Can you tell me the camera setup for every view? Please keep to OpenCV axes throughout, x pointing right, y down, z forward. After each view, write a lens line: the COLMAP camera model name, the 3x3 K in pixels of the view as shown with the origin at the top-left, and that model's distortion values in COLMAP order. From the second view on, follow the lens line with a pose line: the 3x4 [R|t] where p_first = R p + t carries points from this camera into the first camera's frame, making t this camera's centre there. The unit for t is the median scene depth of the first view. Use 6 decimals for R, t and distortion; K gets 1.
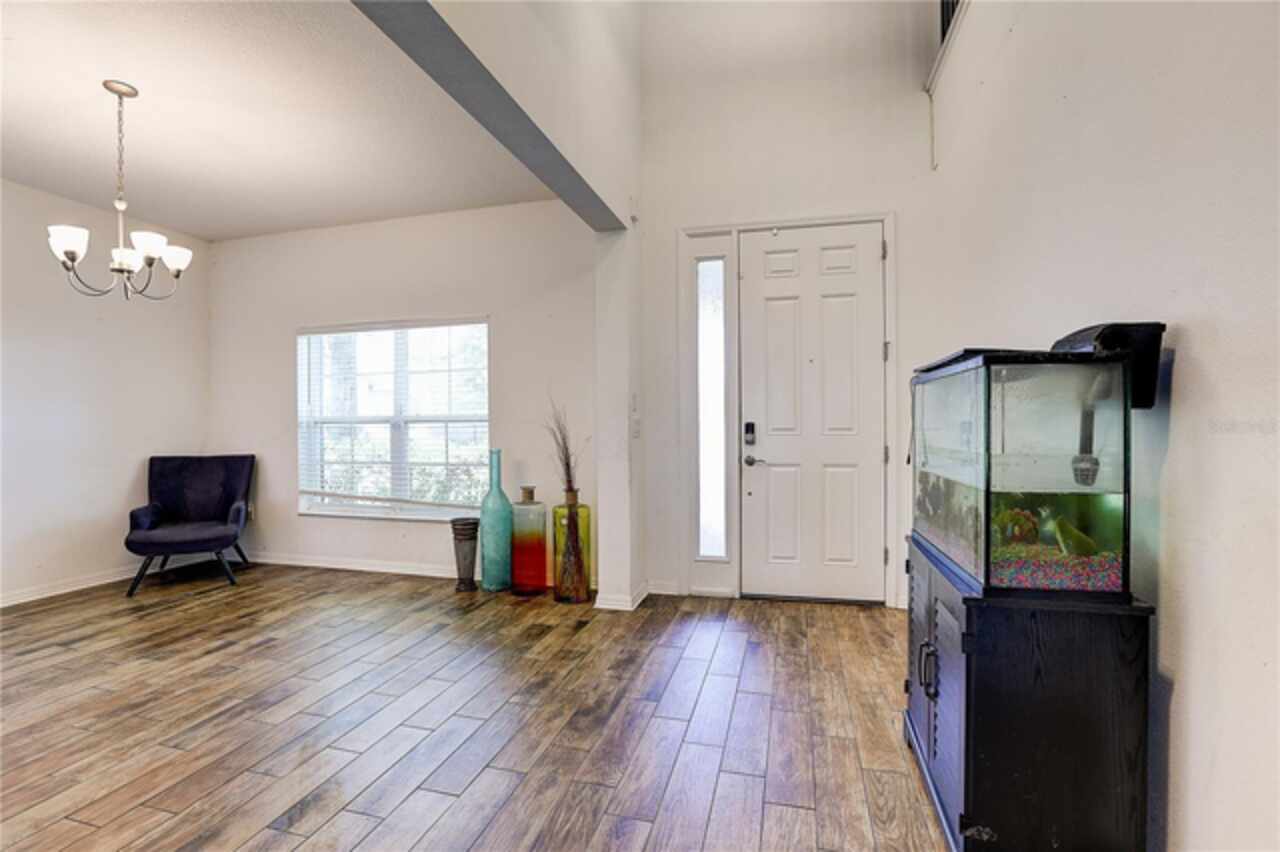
lens RADIAL K [[584.9, 0, 640.0], [0, 584.9, 426.0], [0, 0, 1]] dist [-0.047440, 0.015103]
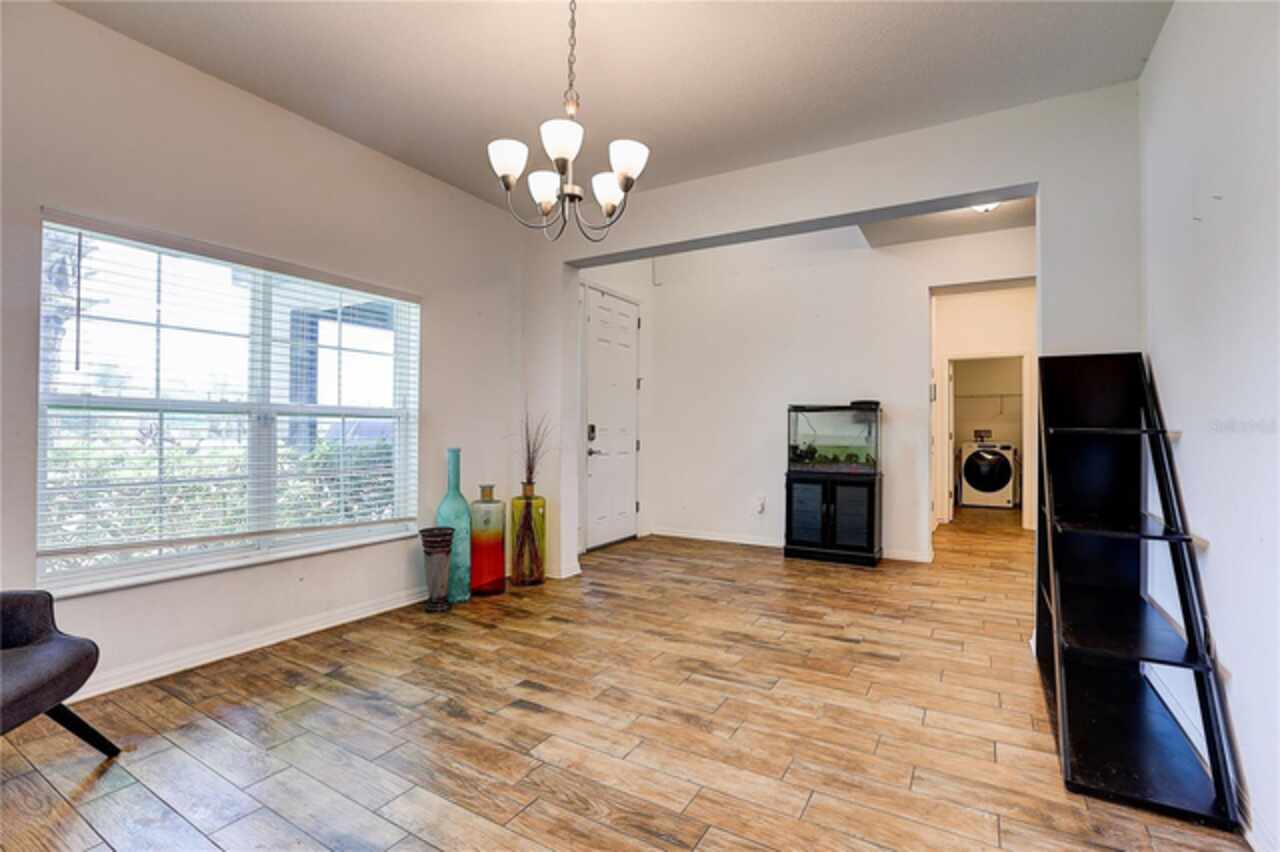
lens RADIAL K [[584.9, 0, 640.0], [0, 584.9, 426.0], [0, 0, 1]] dist [-0.047440, 0.015103]
pose [[0.272530, 0.017475, 0.961989, -1.205648], [-0.004159, 0.999847, -0.016985, 0.021433], [-0.962138, 0.000628, 0.272561, 0.539106]]
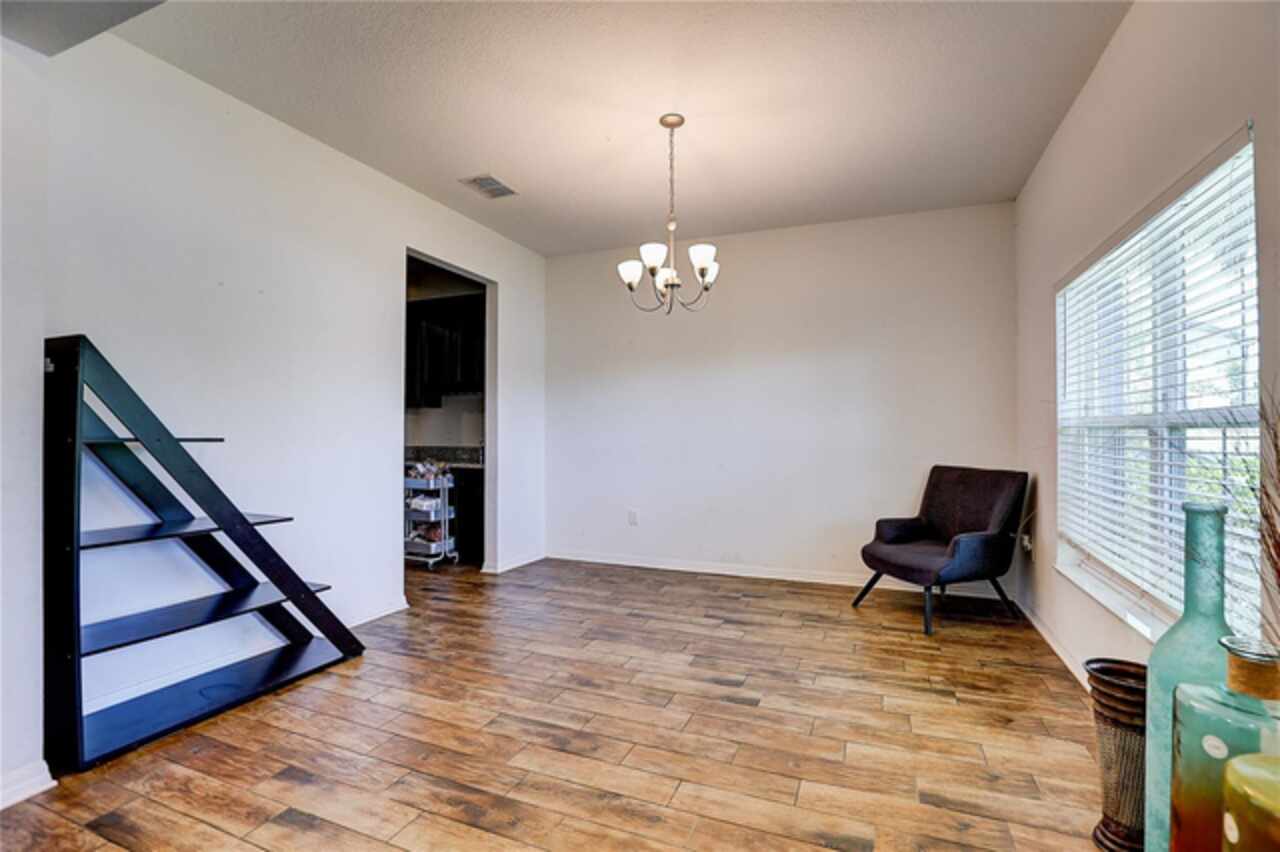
lens RADIAL K [[584.9, 0, 640.0], [0, 584.9, 426.0], [0, 0, 1]] dist [-0.047440, 0.015103]
pose [[-0.129682, -0.003582, -0.991549, 0.145293], [-0.006391, 0.999976, -0.002776, -0.004216], [0.991535, 0.005977, -0.129701, 0.820305]]
